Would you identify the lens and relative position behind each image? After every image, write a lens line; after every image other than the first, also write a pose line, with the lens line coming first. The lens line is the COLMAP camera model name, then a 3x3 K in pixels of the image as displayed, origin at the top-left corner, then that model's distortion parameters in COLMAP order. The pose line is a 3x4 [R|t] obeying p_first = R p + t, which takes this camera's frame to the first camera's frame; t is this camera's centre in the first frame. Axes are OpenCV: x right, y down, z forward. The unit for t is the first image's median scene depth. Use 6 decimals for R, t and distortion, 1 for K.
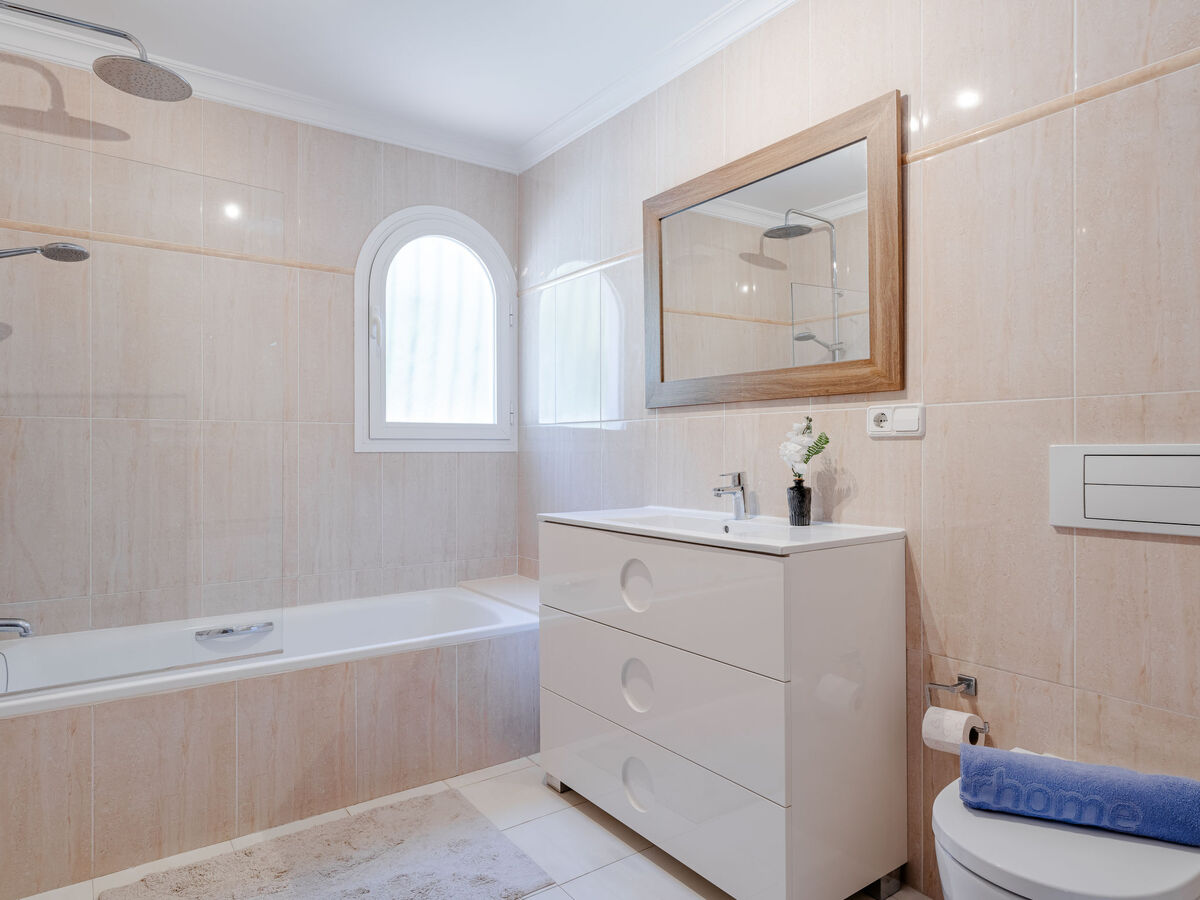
lens RADIAL K [[736.5, 0, 607.4], [0, 736.5, 436.1], [0, 0, 1]] dist [0.000184, 0.002850]
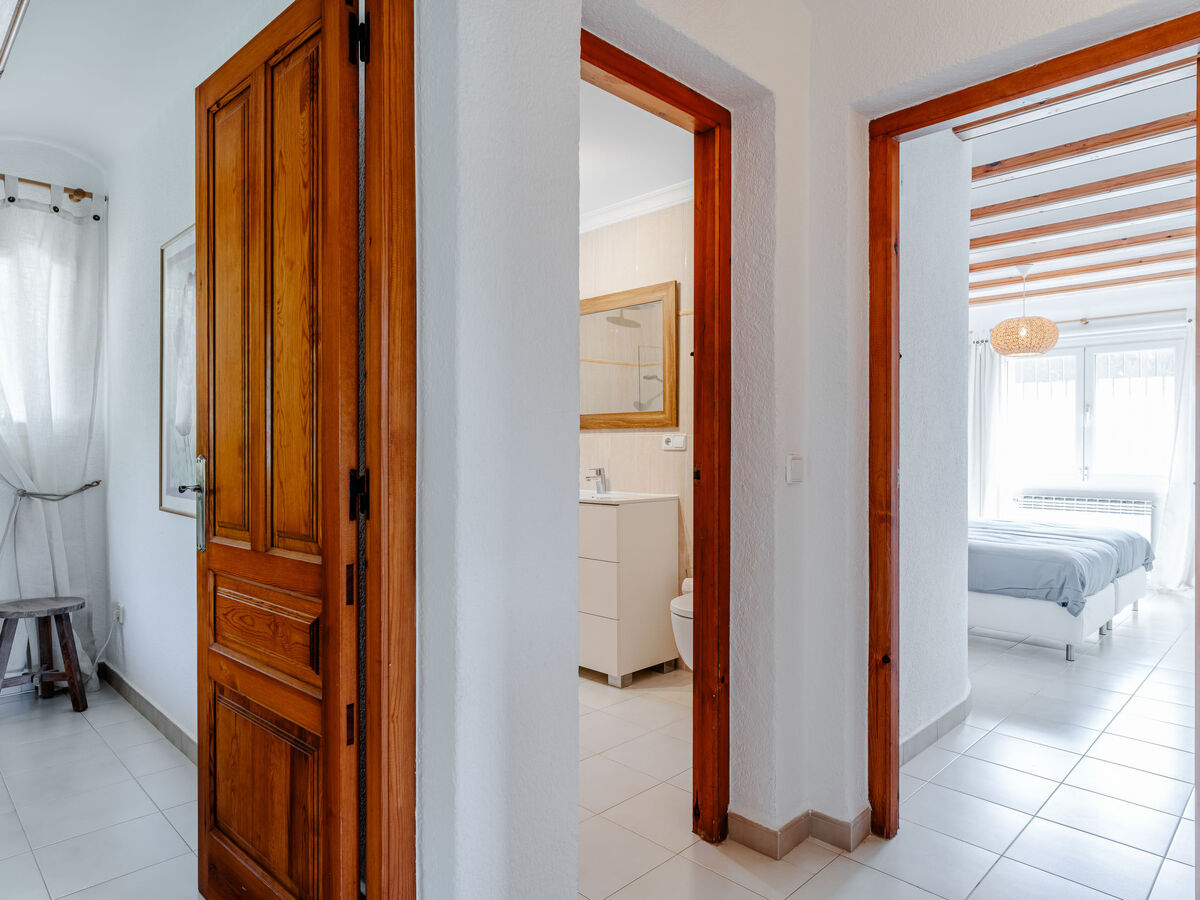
lens RADIAL K [[722.9, 0, 594.3], [0, 722.9, 450.9], [0, 0, 1]] dist [-0.002299, 0.002650]
pose [[0.989288, 0.002110, 0.145960, -0.115322], [-0.005019, 0.999796, 0.019565, -0.033865], [-0.145889, -0.020088, 0.989097, -0.922209]]
